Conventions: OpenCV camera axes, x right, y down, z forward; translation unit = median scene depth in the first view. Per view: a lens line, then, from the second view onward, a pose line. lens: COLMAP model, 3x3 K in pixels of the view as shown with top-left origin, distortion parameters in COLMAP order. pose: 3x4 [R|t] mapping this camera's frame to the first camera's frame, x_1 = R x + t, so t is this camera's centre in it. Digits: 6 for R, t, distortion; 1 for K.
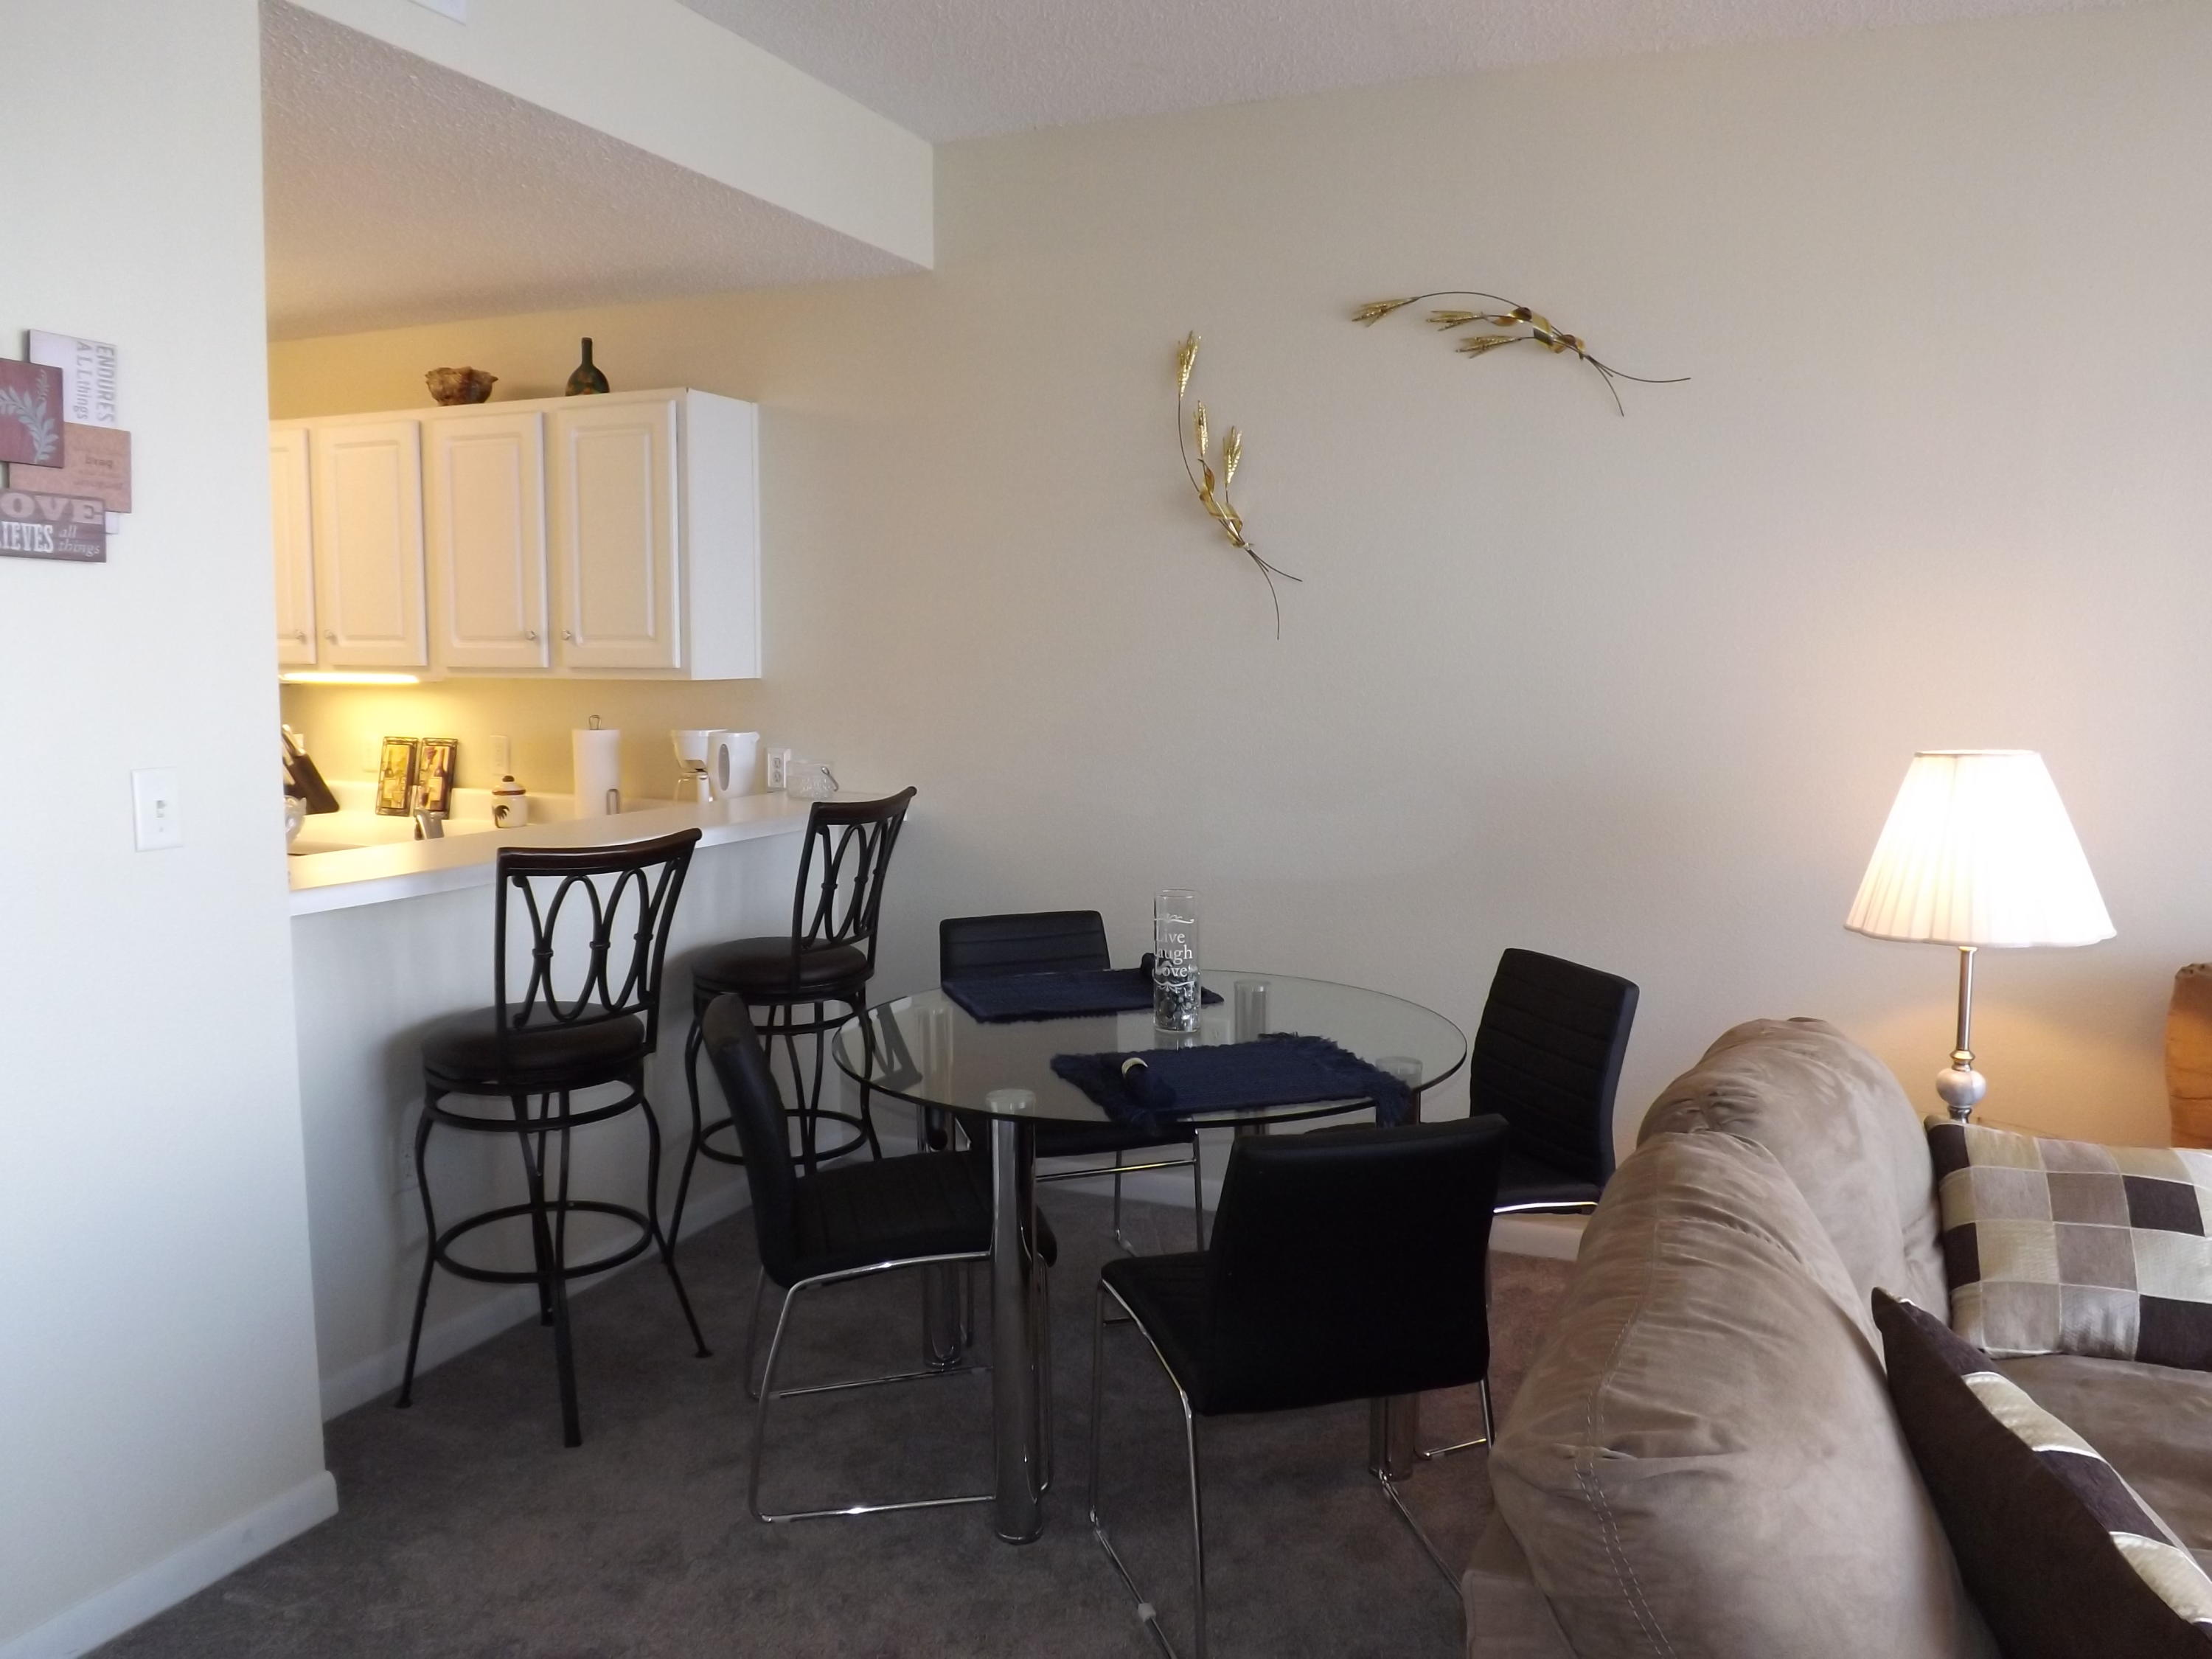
lens RADIAL K [[1661.2, 0, 1114.0], [0, 1661.2, 845.3], [0, 0, 1]] dist [-0.039044, -0.003427]
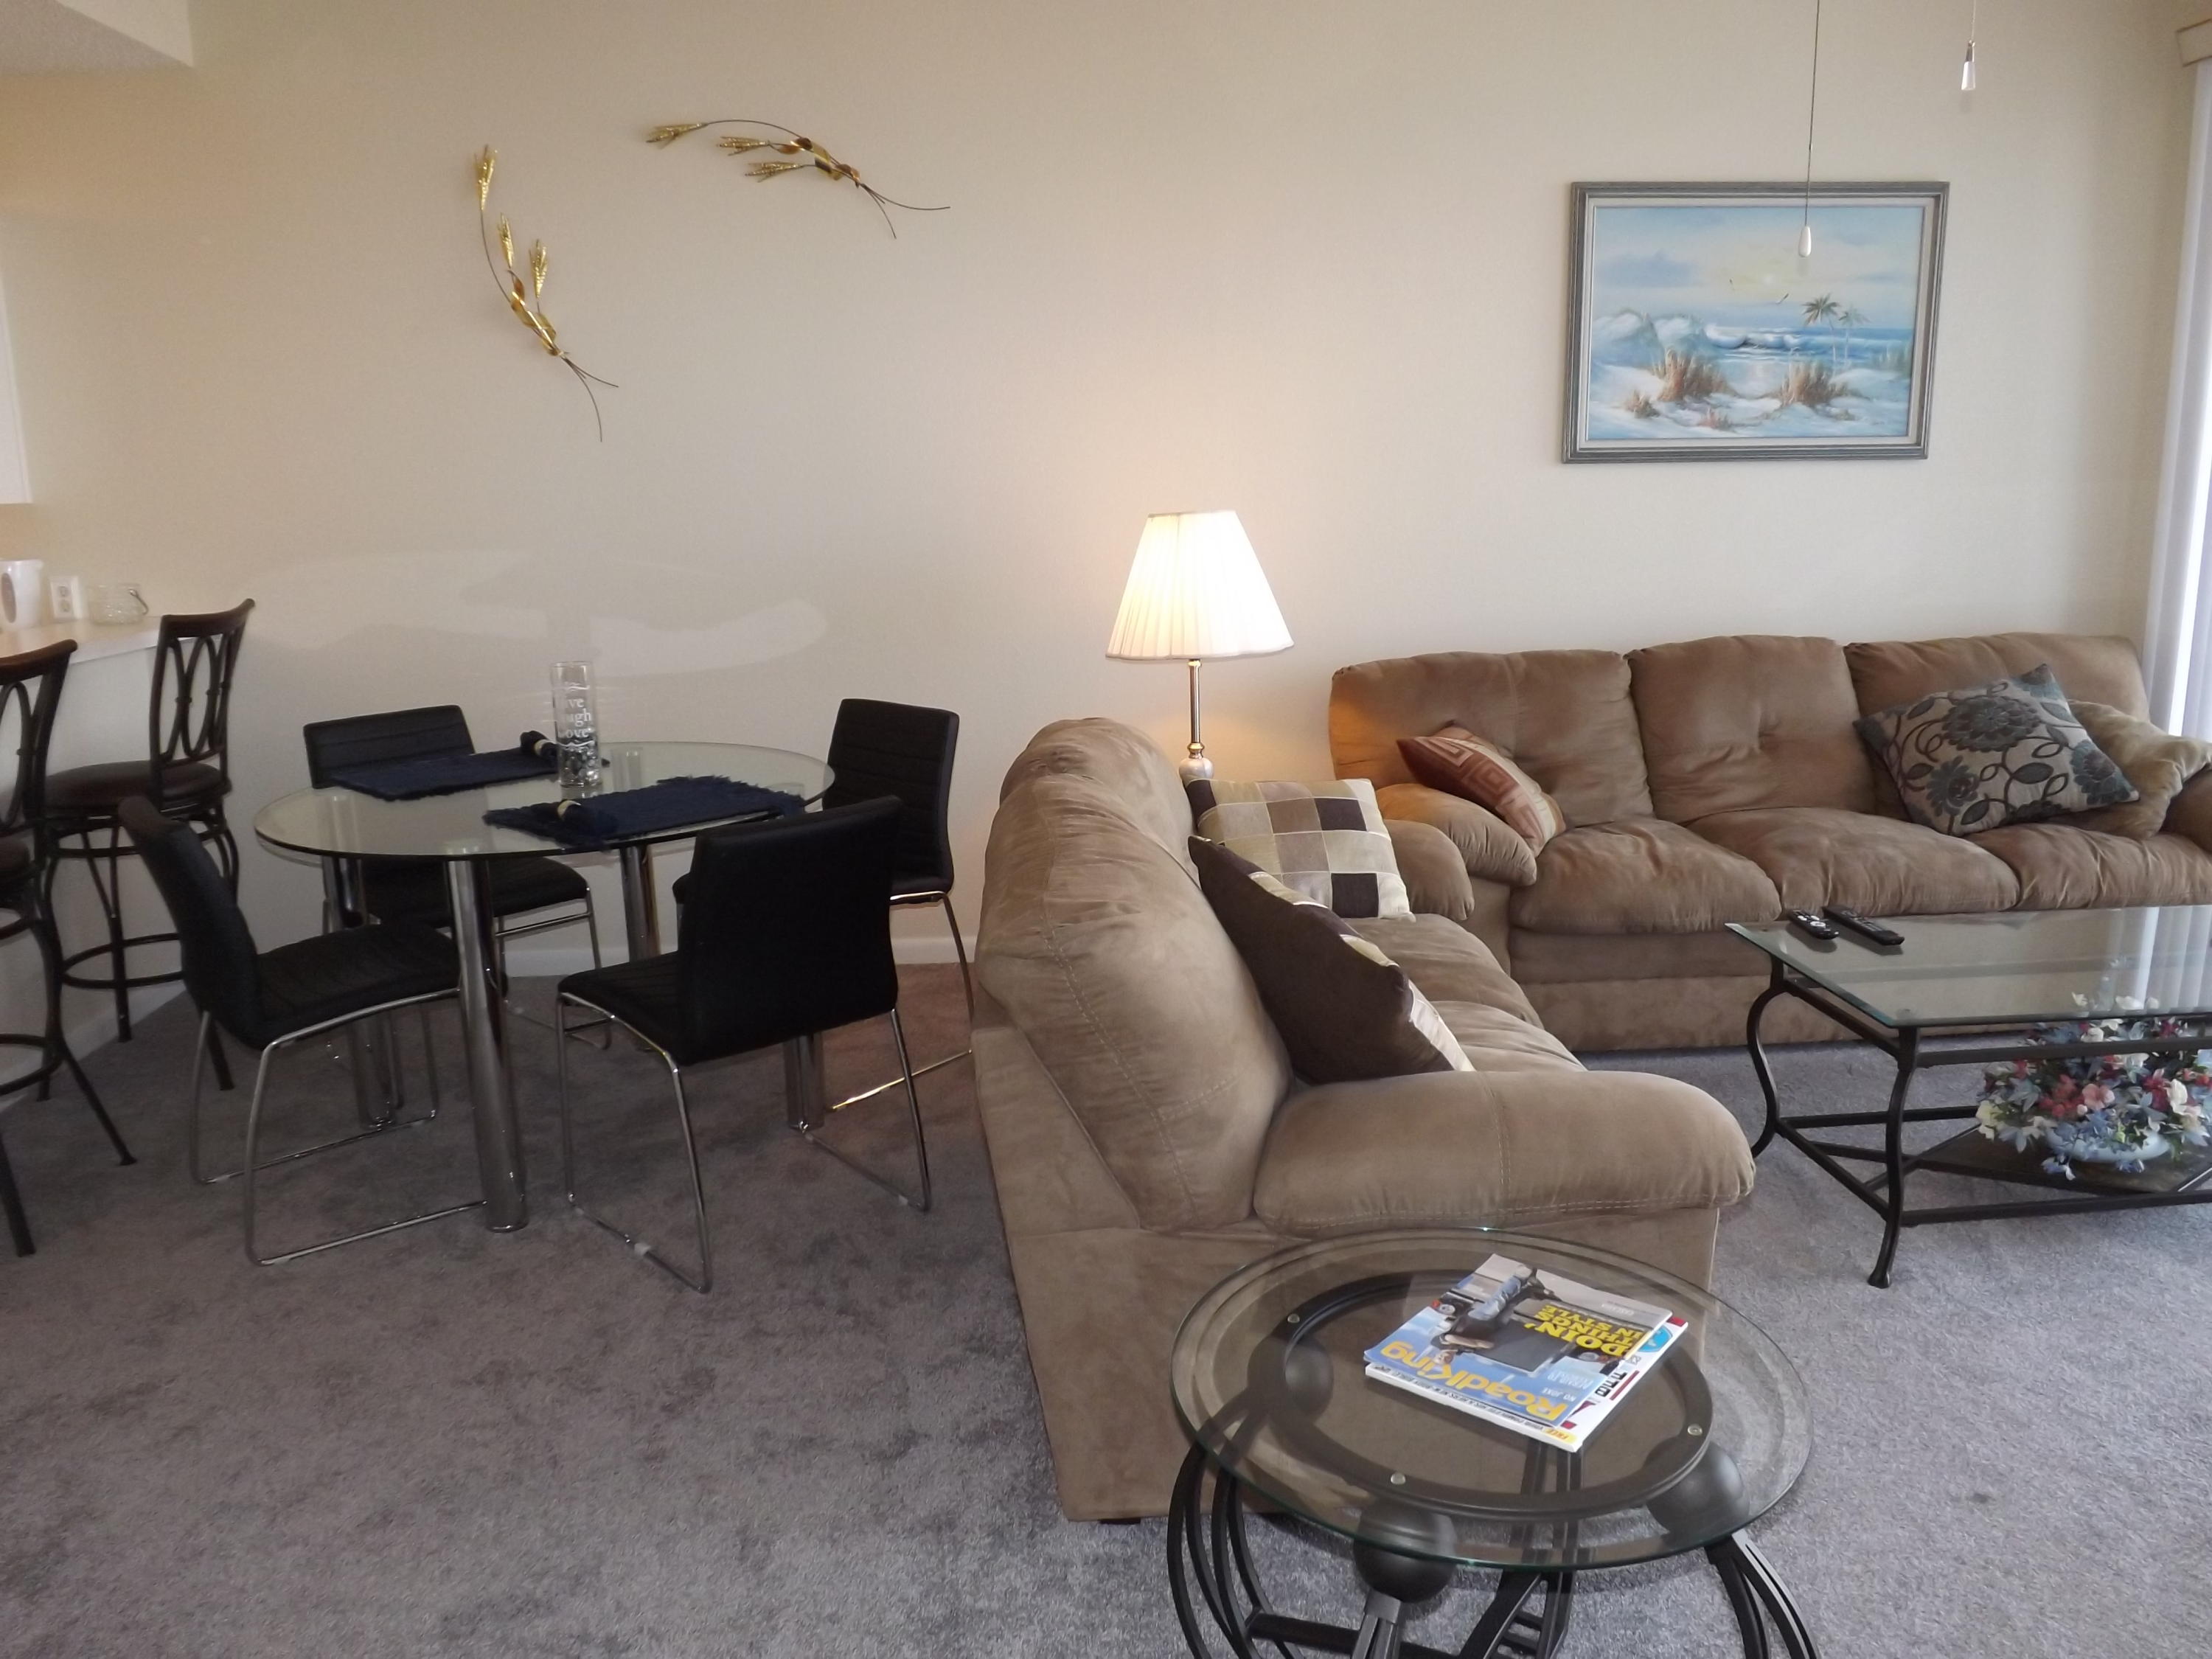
lens RADIAL K [[1588.1, 0, 1094.7], [0, 1588.1, 844.7], [0, 0, 1]] dist [-0.074328, 0.029877]
pose [[0.902342, -0.119327, 0.414174, -0.103259], [0.069601, 0.988642, 0.133198, 0.034154], [-0.425364, -0.091363, 0.900399, -0.131327]]
